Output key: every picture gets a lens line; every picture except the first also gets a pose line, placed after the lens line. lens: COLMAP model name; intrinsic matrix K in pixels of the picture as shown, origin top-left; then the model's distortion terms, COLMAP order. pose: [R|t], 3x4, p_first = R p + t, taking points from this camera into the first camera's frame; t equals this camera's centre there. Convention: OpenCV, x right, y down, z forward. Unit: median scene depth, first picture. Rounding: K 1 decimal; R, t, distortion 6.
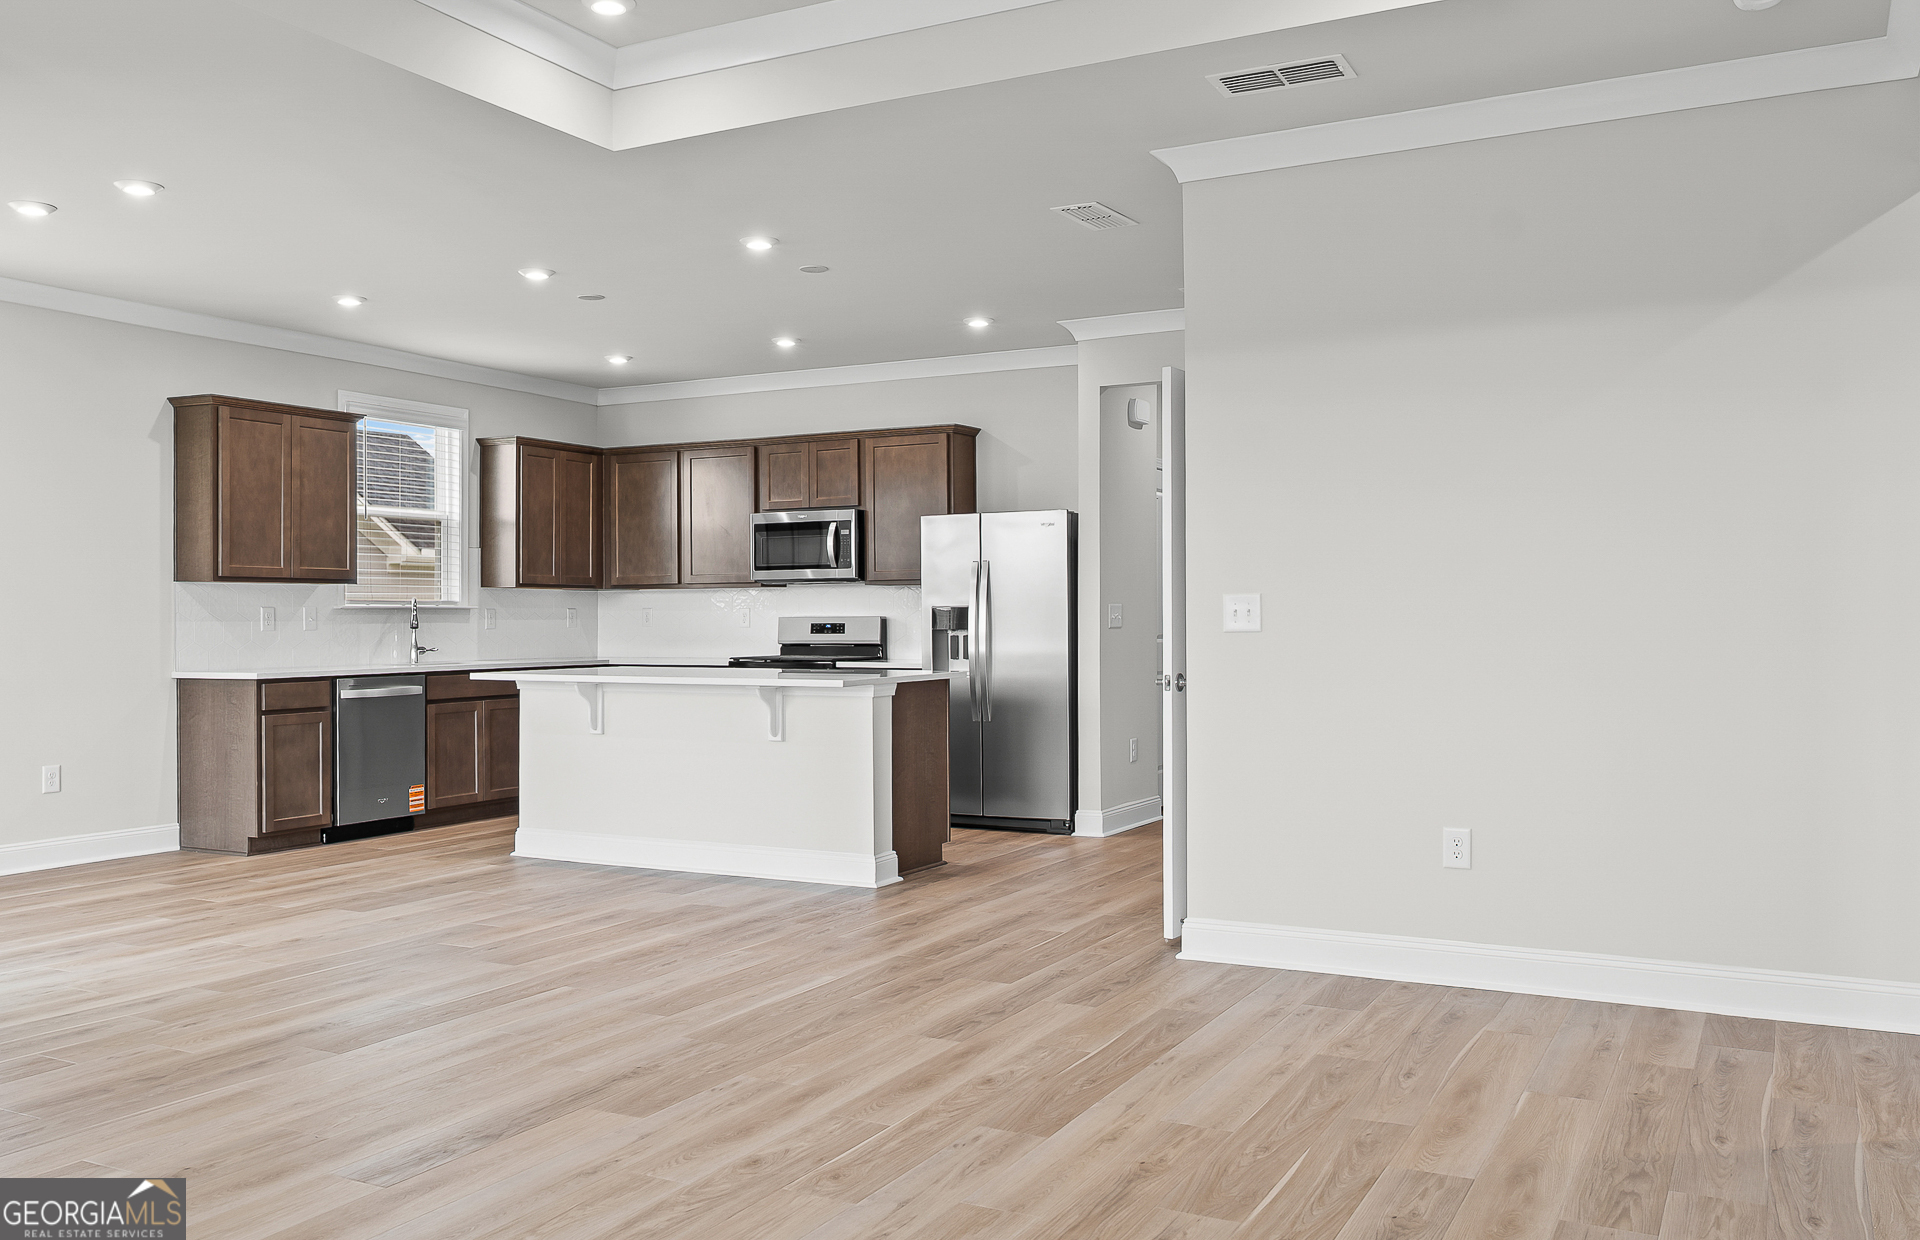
lens RADIAL K [[1576.3, 0, 942.9], [0, 1576.3, 593.8], [0, 0, 1]] dist [0.001128, -0.001030]
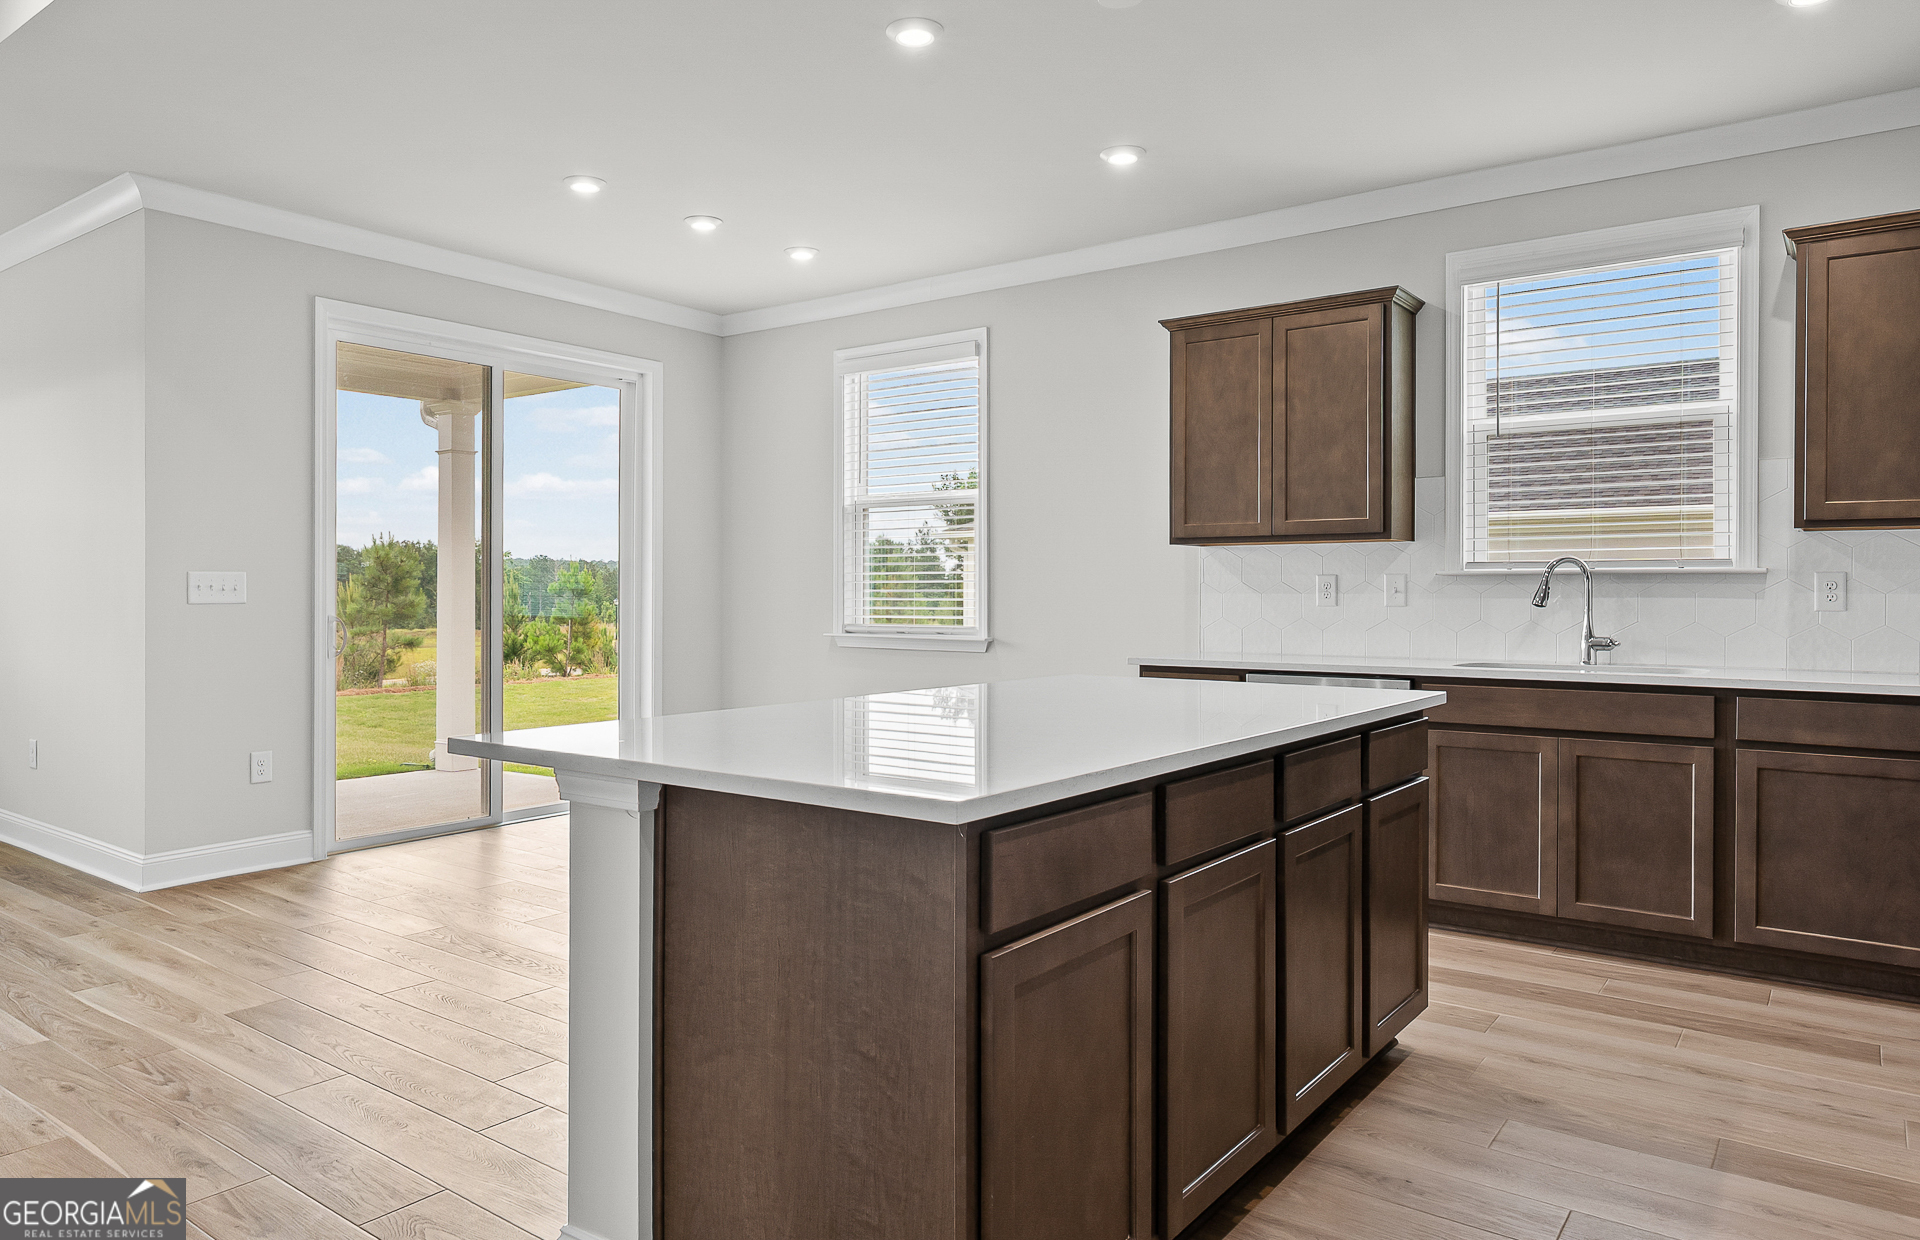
lens RADIAL K [[1232.4, 0, 946.4], [0, 1232.4, 608.8], [0, 0, 1]] dist [-0.005709, -0.000084]
pose [[-0.156840, 0.015872, -0.987496, 0.190022], [0.014071, 0.999805, 0.013835, 0.014478], [0.987524, -0.011726, -0.157033, 0.935122]]
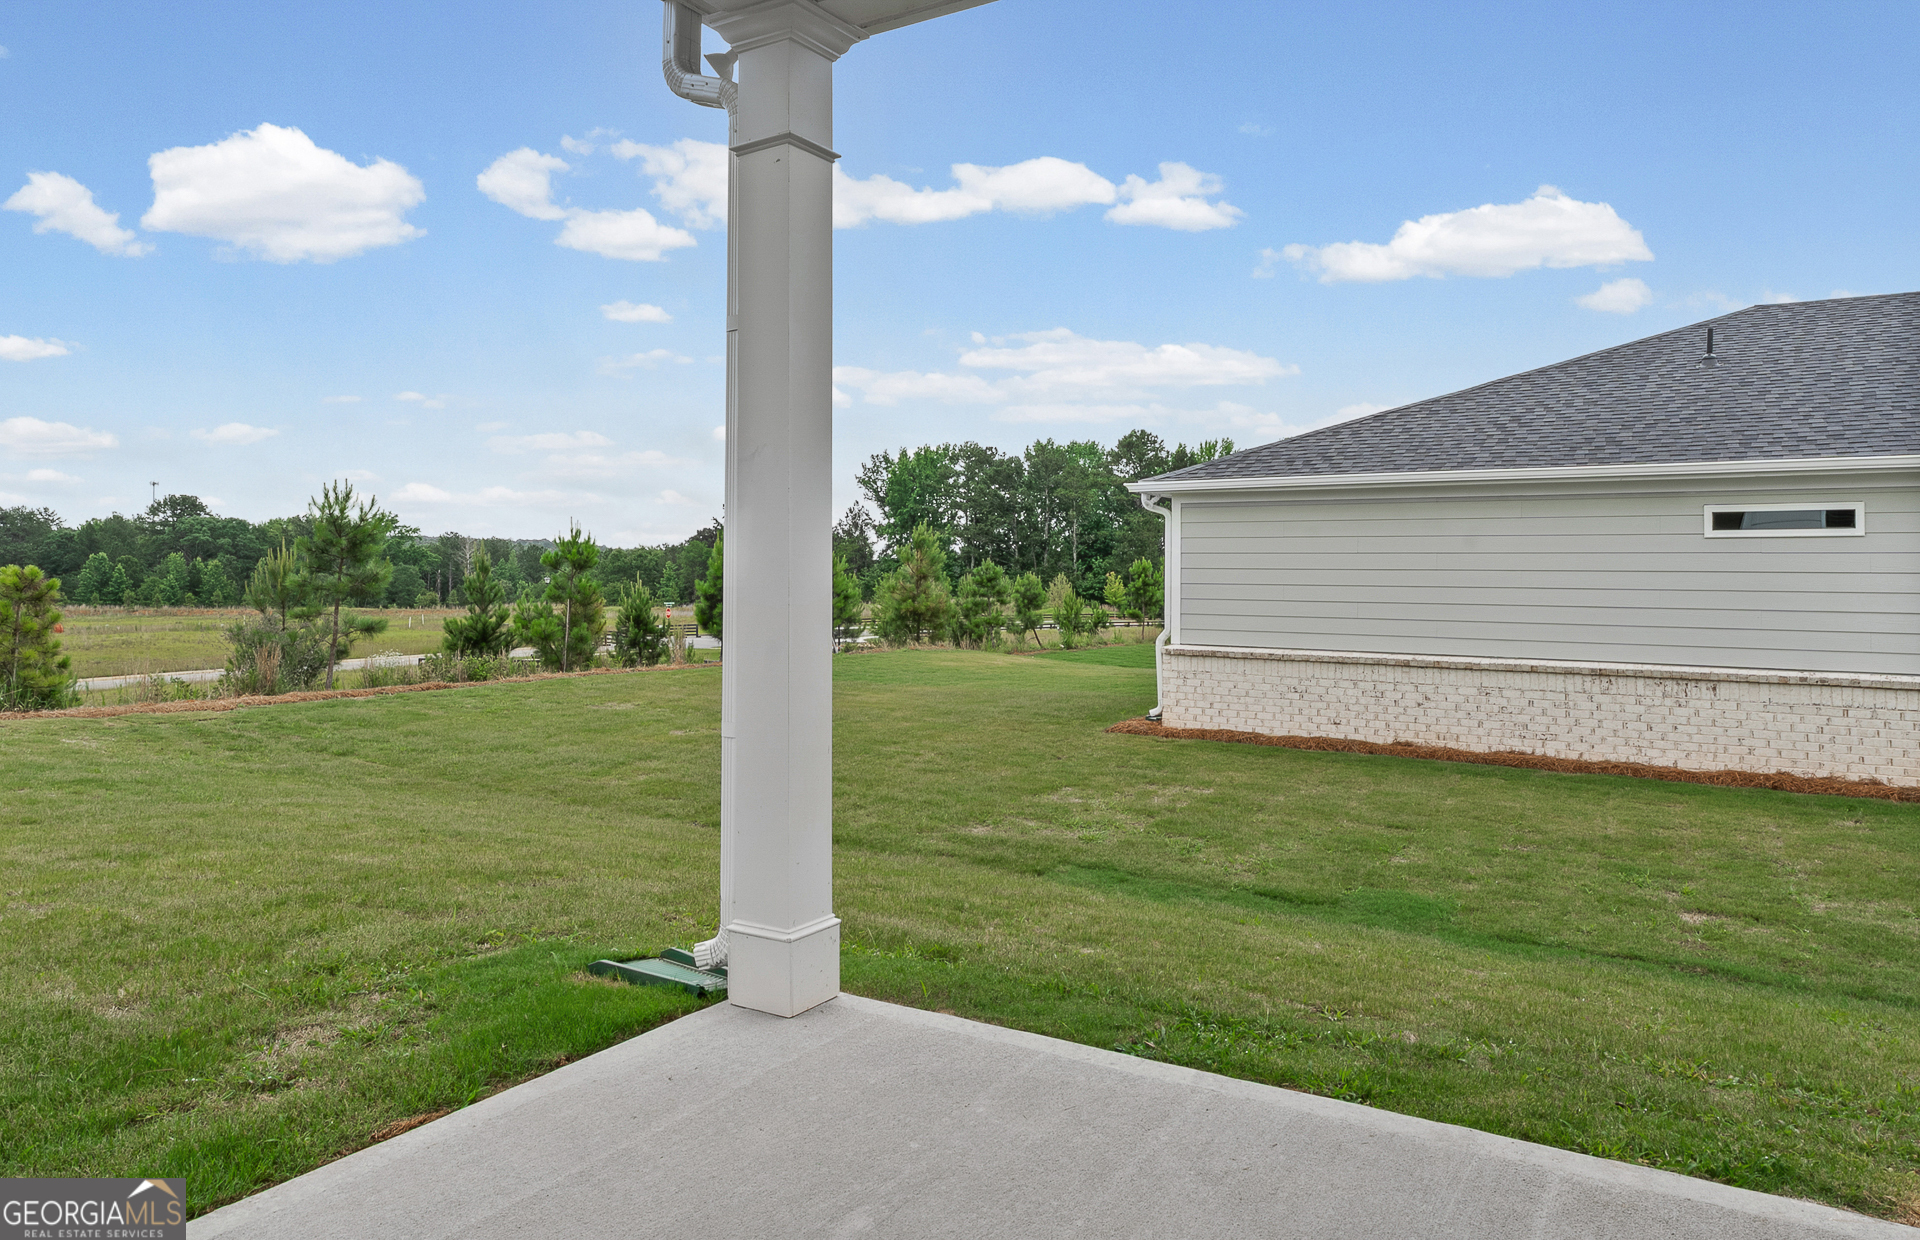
lens RADIAL K [[1190.3, 0, 934.0], [0, 1190.3, 573.4], [0, 0, 1]] dist [0.001130, -0.003546]
pose [[-0.081917, 0.000410, -0.996639, -0.409462], [0.005454, 0.999985, -0.000037, 0.025462], [0.996624, -0.005439, -0.081918, 0.433650]]
